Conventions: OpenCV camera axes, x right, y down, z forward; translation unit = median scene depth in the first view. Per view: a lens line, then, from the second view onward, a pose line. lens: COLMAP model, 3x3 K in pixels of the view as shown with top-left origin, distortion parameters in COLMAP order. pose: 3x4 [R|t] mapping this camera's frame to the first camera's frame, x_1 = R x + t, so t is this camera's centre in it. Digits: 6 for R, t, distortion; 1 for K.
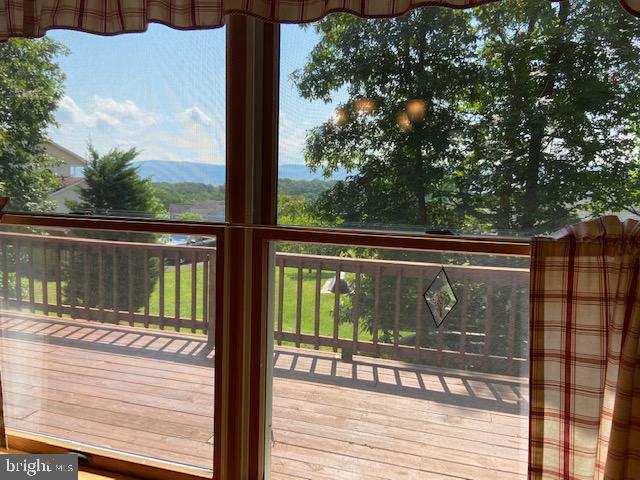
lens RADIAL K [[478.6, 0, 320.0], [0, 478.6, 240.0], [0, 0, 1]] dist [0.040967, -0.009091]
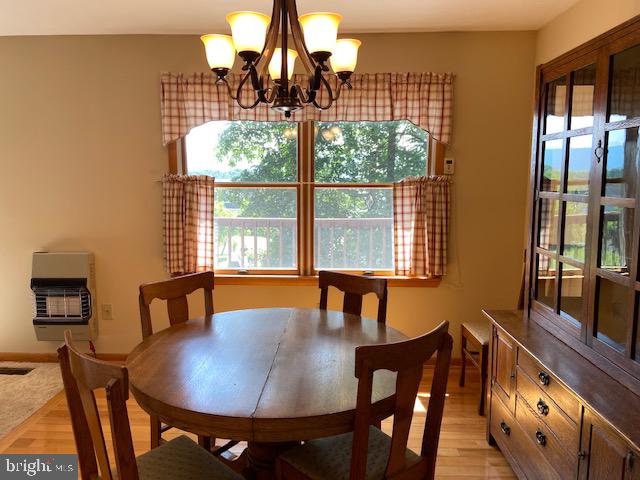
lens RADIAL K [[478.6, 0, 320.0], [0, 478.6, 240.0], [0, 0, 1]] dist [0.040967, -0.009091]
pose [[0.964308, -0.055165, 0.258971, -0.869105], [0.048978, 0.998341, 0.030286, 0.241308], [-0.260212, -0.016521, 0.965410, -1.947927]]
